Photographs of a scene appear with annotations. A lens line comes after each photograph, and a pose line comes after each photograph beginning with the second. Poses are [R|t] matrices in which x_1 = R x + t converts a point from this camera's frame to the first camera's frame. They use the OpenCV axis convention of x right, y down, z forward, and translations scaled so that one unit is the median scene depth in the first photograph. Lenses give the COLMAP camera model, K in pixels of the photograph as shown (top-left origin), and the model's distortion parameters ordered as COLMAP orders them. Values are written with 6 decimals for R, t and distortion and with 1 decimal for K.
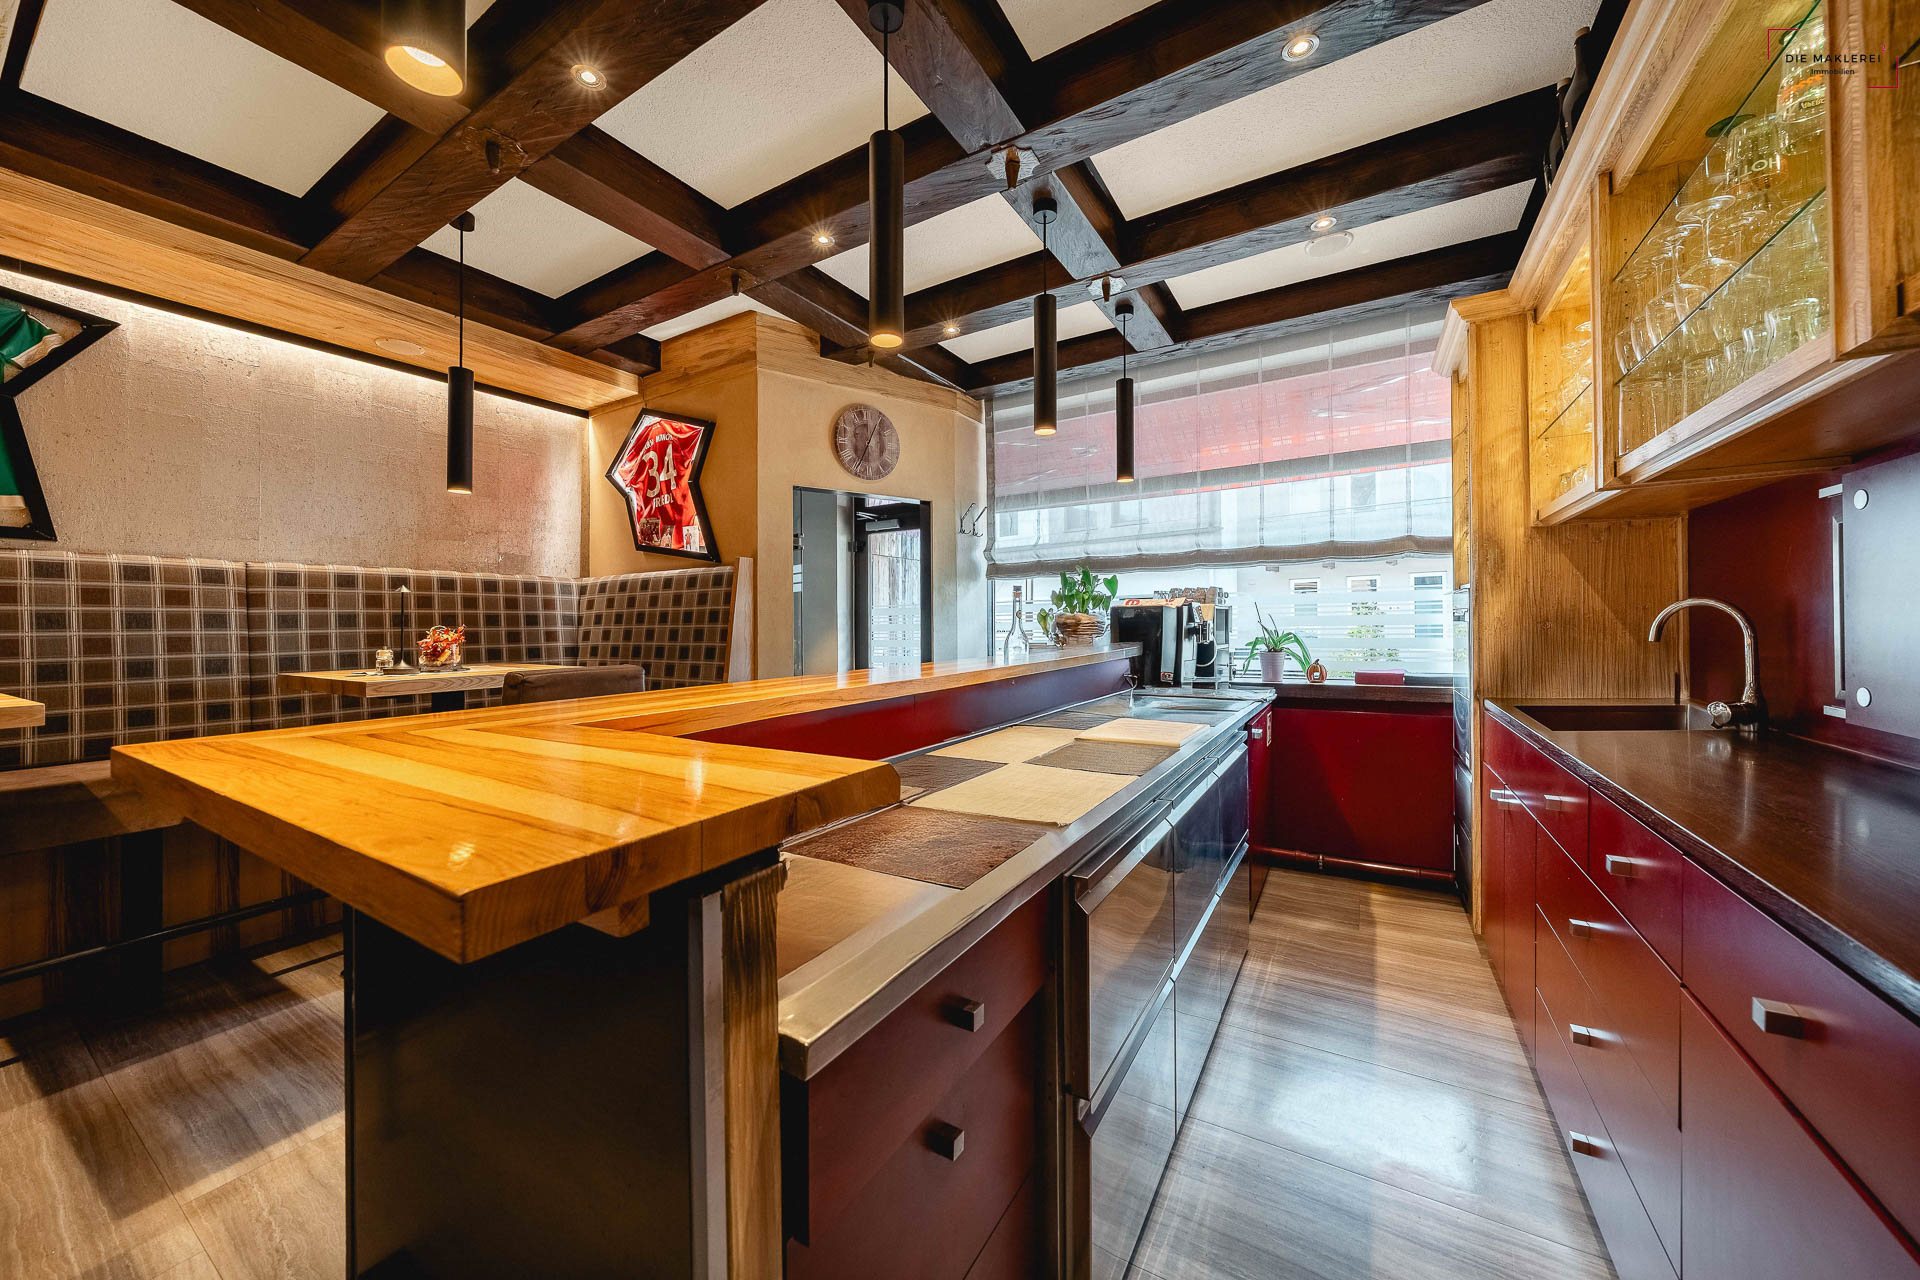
lens RADIAL K [[664.2, 0, 967.1], [0, 664.2, 626.9], [0, 0, 1]] dist [-0.002848, 0.000617]
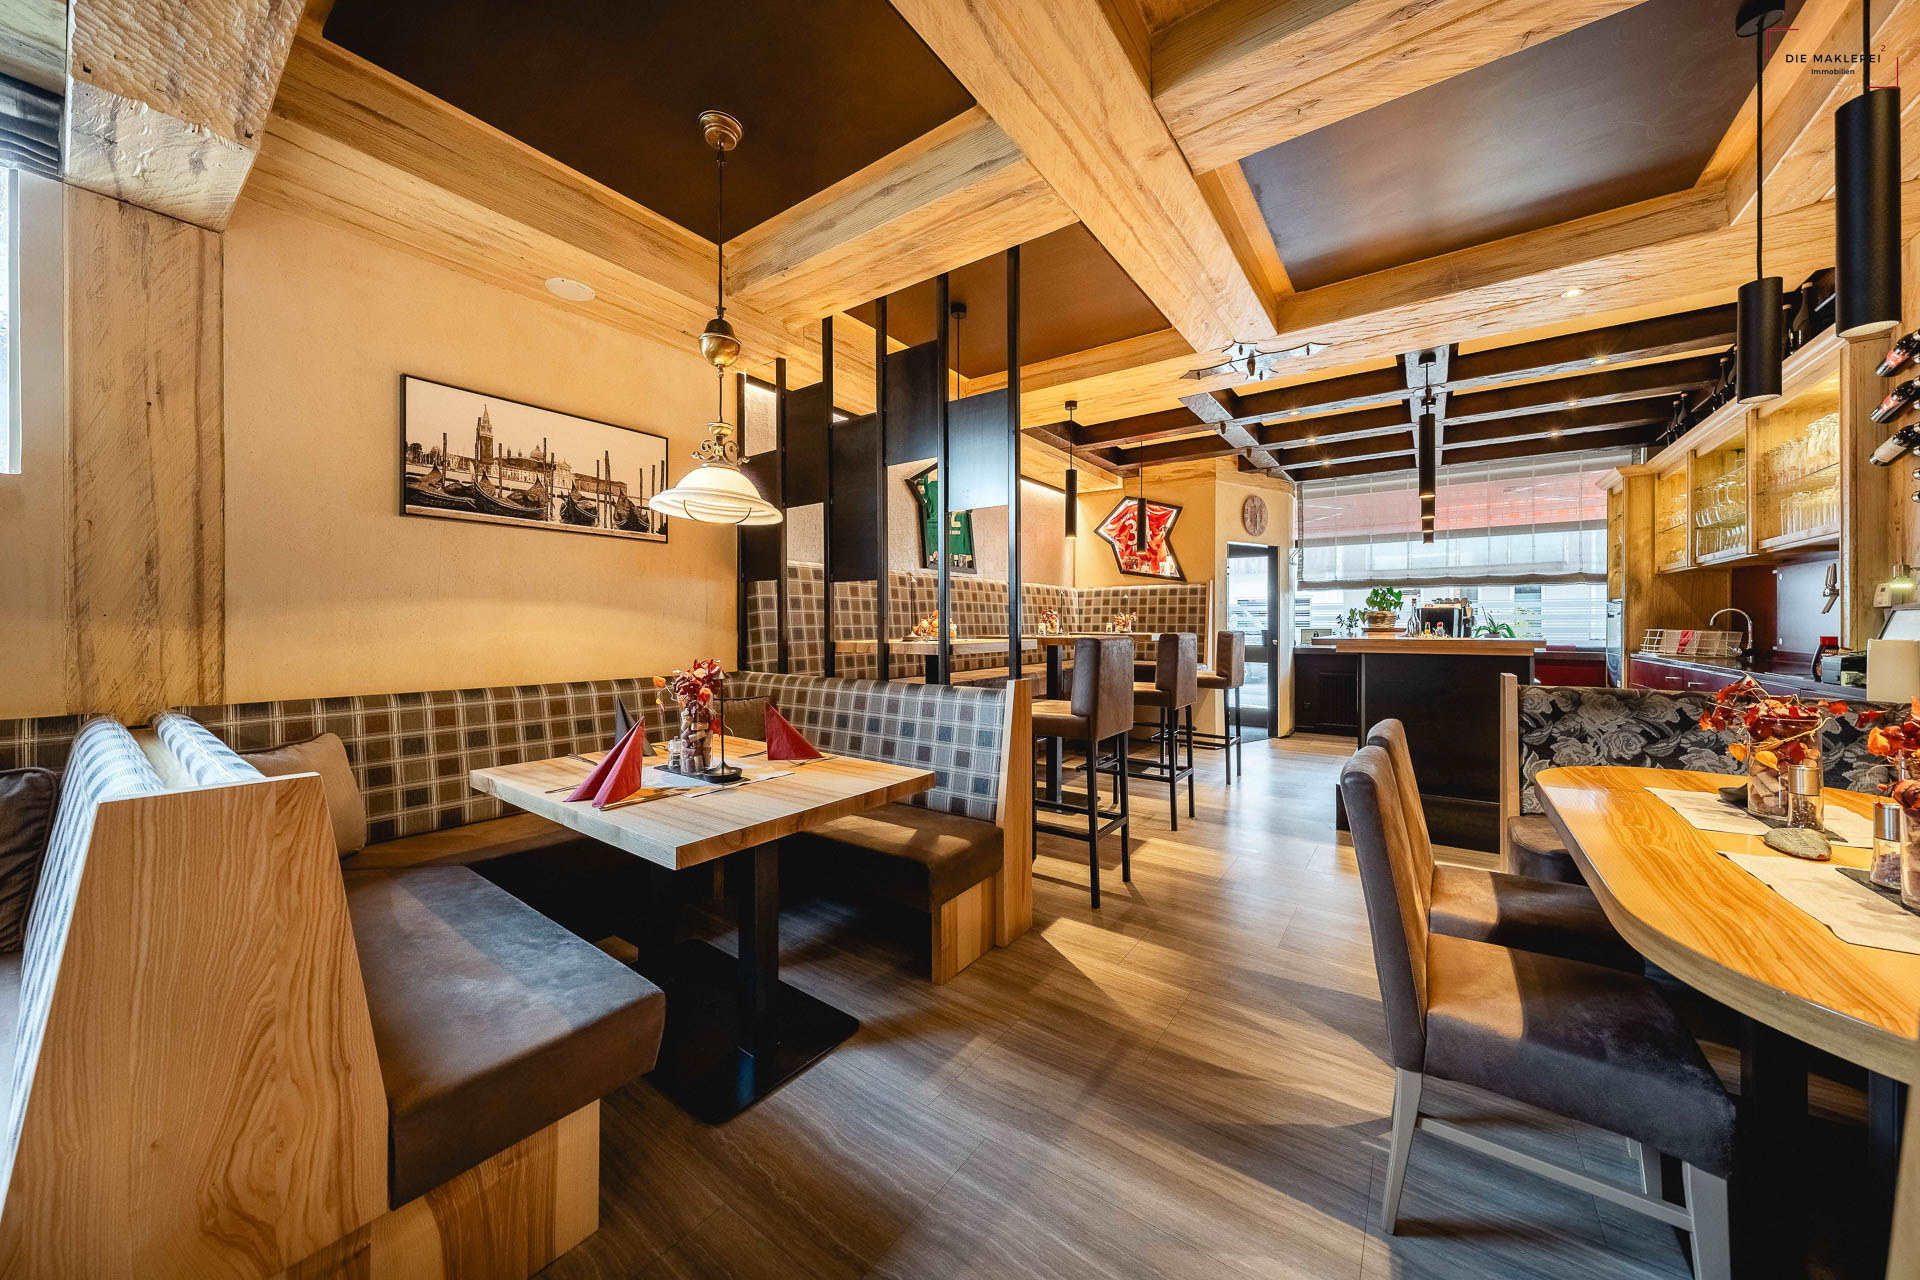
lens RADIAL K [[664.2, 0, 955.9], [0, 664.2, 624.9], [0, 0, 1]] dist [-0.002848, 0.000617]
pose [[0.997017, 0.013949, -0.075914, -0.848956], [-0.013744, 0.999900, 0.003218, 0.027331], [0.075952, -0.002165, 0.997109, -0.897243]]
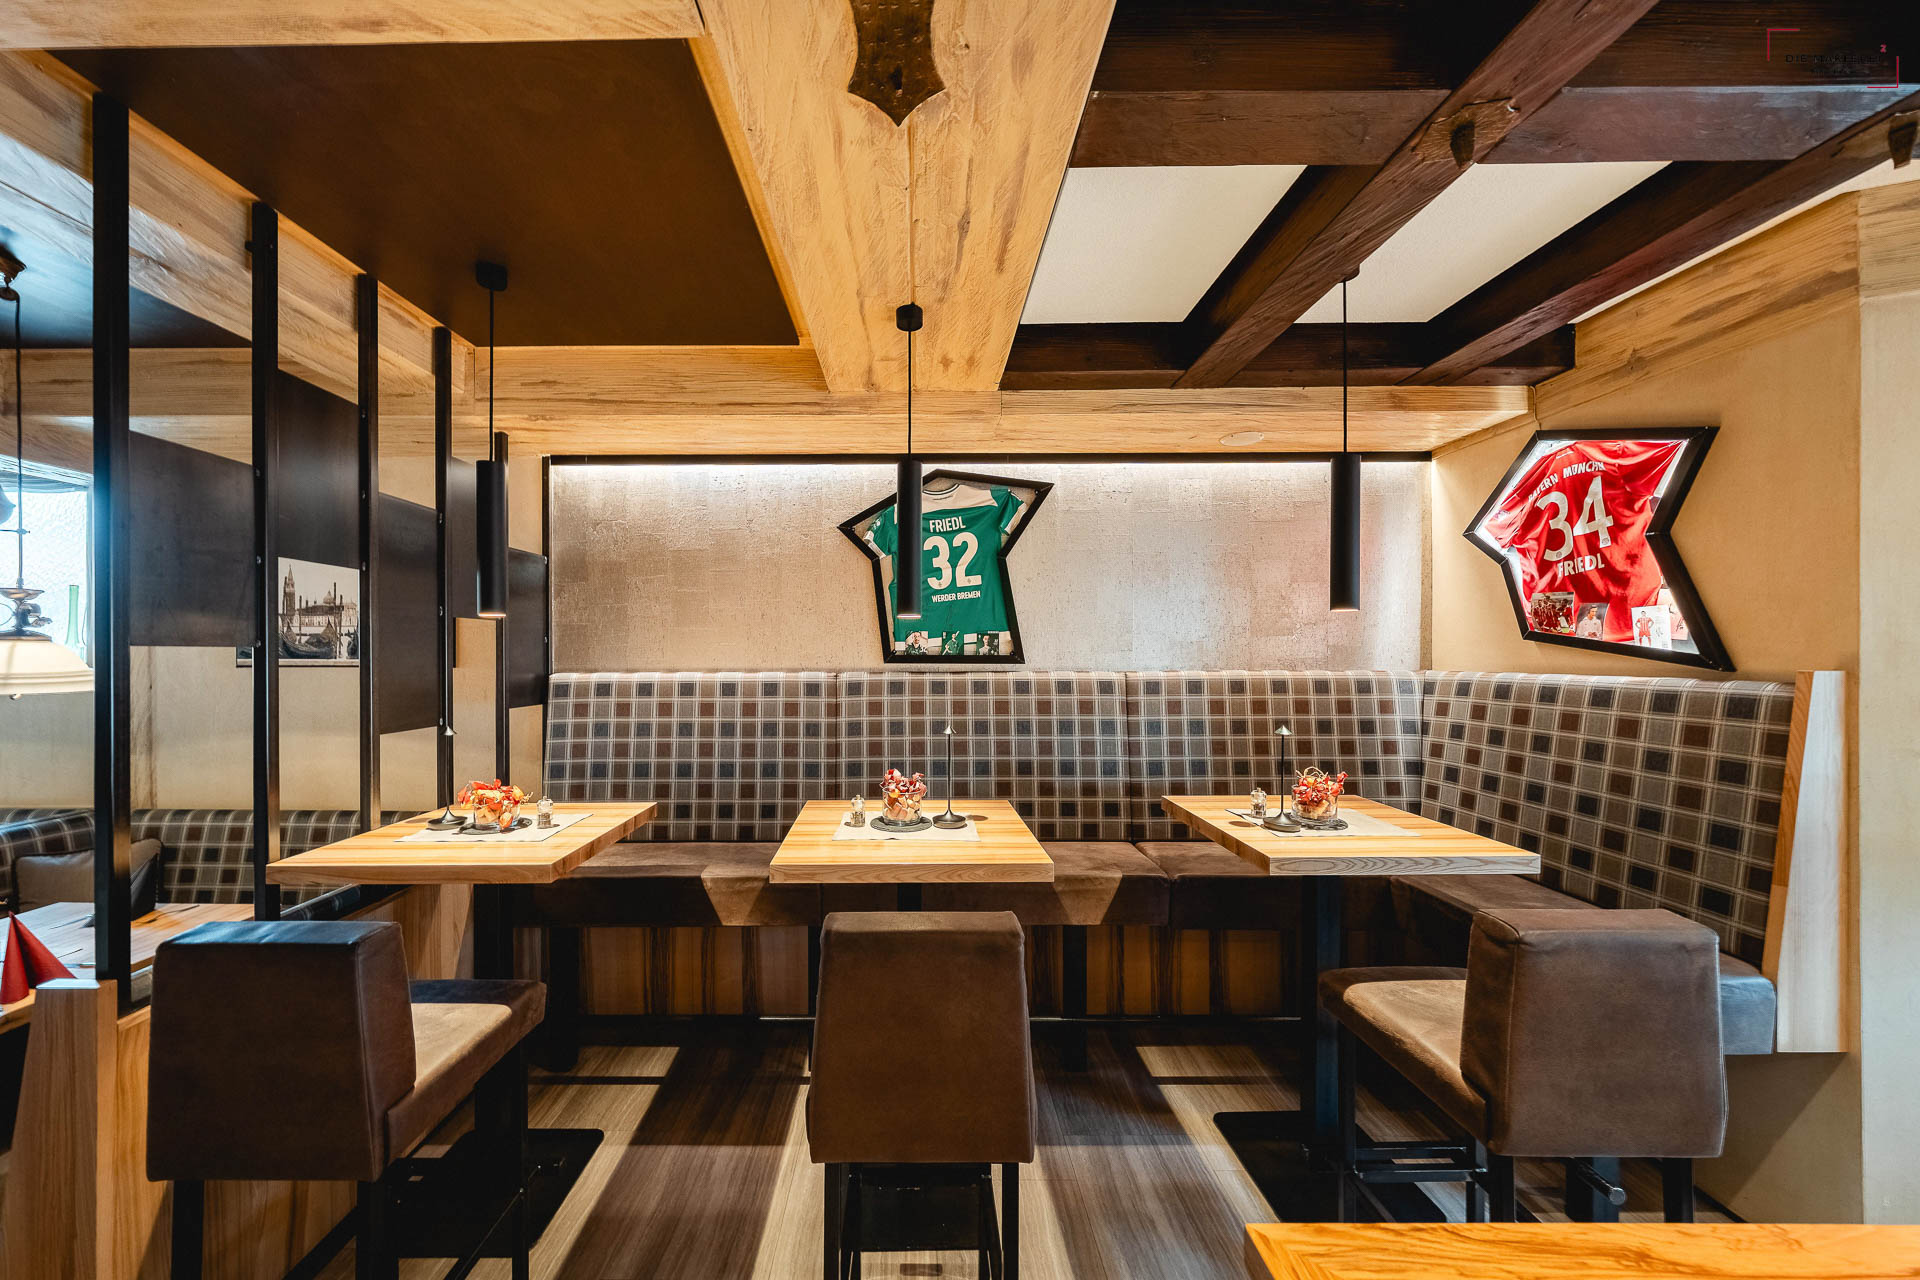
lens RADIAL K [[664.2, 0, 925.7], [0, 664.2, 661.1], [0, 0, 1]] dist [-0.002848, 0.000617]
pose [[0.524216, 0.029969, -0.851058, -0.241930], [-0.000176, 0.999384, 0.035083, -0.121399], [0.851586, -0.018242, 0.523898, 0.097202]]
